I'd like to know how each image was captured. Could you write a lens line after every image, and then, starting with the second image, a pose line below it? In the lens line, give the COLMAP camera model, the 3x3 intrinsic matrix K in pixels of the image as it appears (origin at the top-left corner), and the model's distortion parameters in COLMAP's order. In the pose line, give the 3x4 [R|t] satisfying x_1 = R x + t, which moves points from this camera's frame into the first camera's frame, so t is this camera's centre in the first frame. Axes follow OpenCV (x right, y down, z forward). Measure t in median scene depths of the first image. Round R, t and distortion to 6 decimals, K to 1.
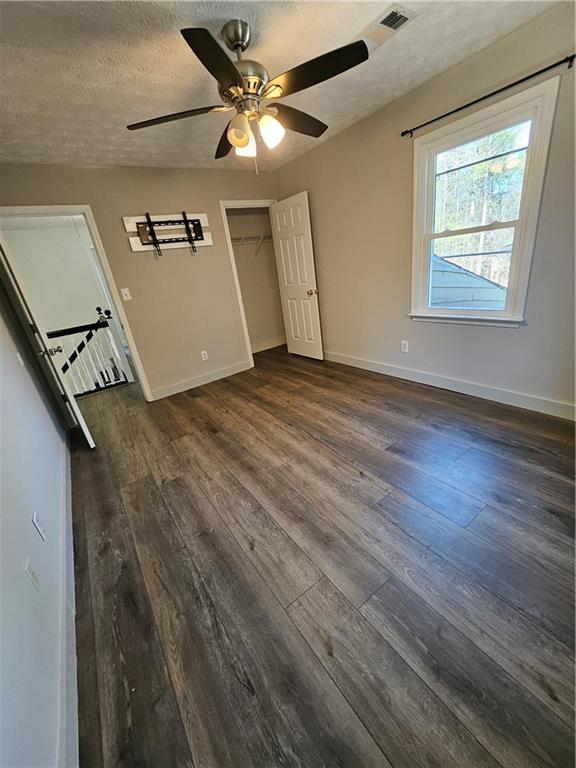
lens RADIAL K [[303.2, 0, 290.2], [0, 303.2, 389.9], [0, 0, 1]] dist [-0.004162, 0.000103]
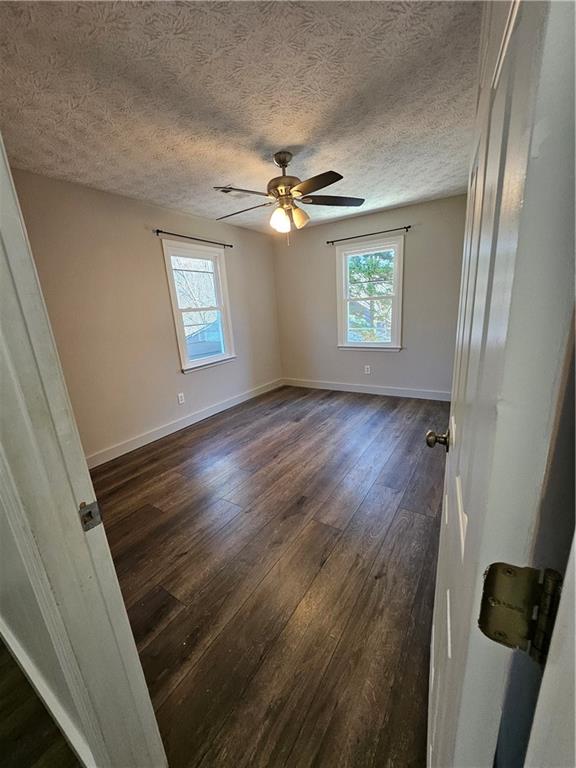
lens RADIAL K [[303.2, 0, 290.2], [0, 303.2, 389.9], [0, 0, 1]] dist [-0.004162, 0.000103]
pose [[-0.365091, -0.094546, 0.926159, -0.982581], [0.459250, 0.847071, 0.267508, -0.342586], [-0.809814, 0.523003, -0.265838, 1.143319]]
